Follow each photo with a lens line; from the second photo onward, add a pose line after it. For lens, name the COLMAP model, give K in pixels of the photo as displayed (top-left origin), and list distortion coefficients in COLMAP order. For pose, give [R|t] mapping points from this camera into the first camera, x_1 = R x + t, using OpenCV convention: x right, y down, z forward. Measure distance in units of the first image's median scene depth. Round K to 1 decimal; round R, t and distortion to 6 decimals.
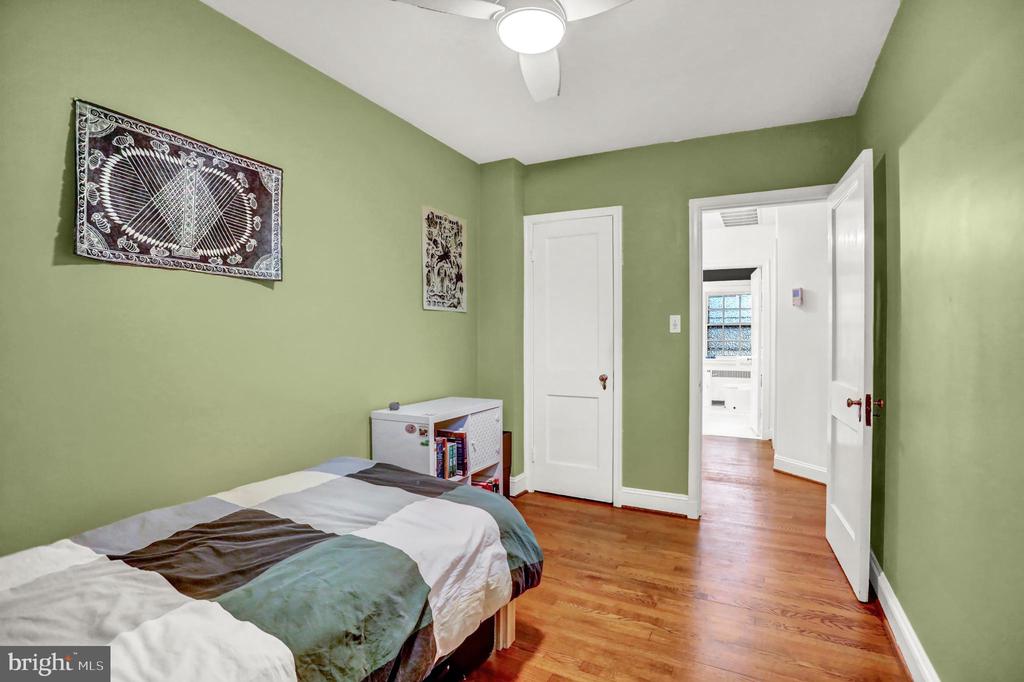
lens RADIAL K [[491.4, 0, 512.7], [0, 491.4, 337.2], [0, 0, 1]] dist [-0.032353, 0.000783]
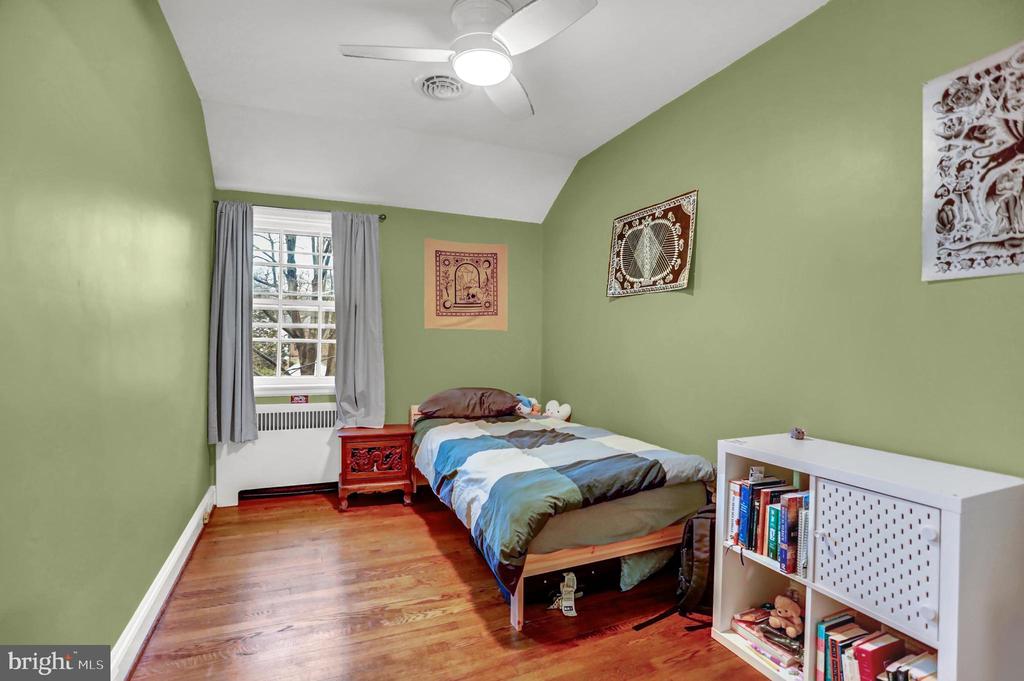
lens RADIAL K [[491.4, 0, 510.3], [0, 491.4, 341.0], [0, 0, 1]] dist [-0.032353, 0.000783]
pose [[-0.632044, -0.000753, -0.774932, 0.754681], [-0.007757, 0.999956, 0.005355, 0.010028], [0.774894, 0.009396, -0.632021, 1.508601]]
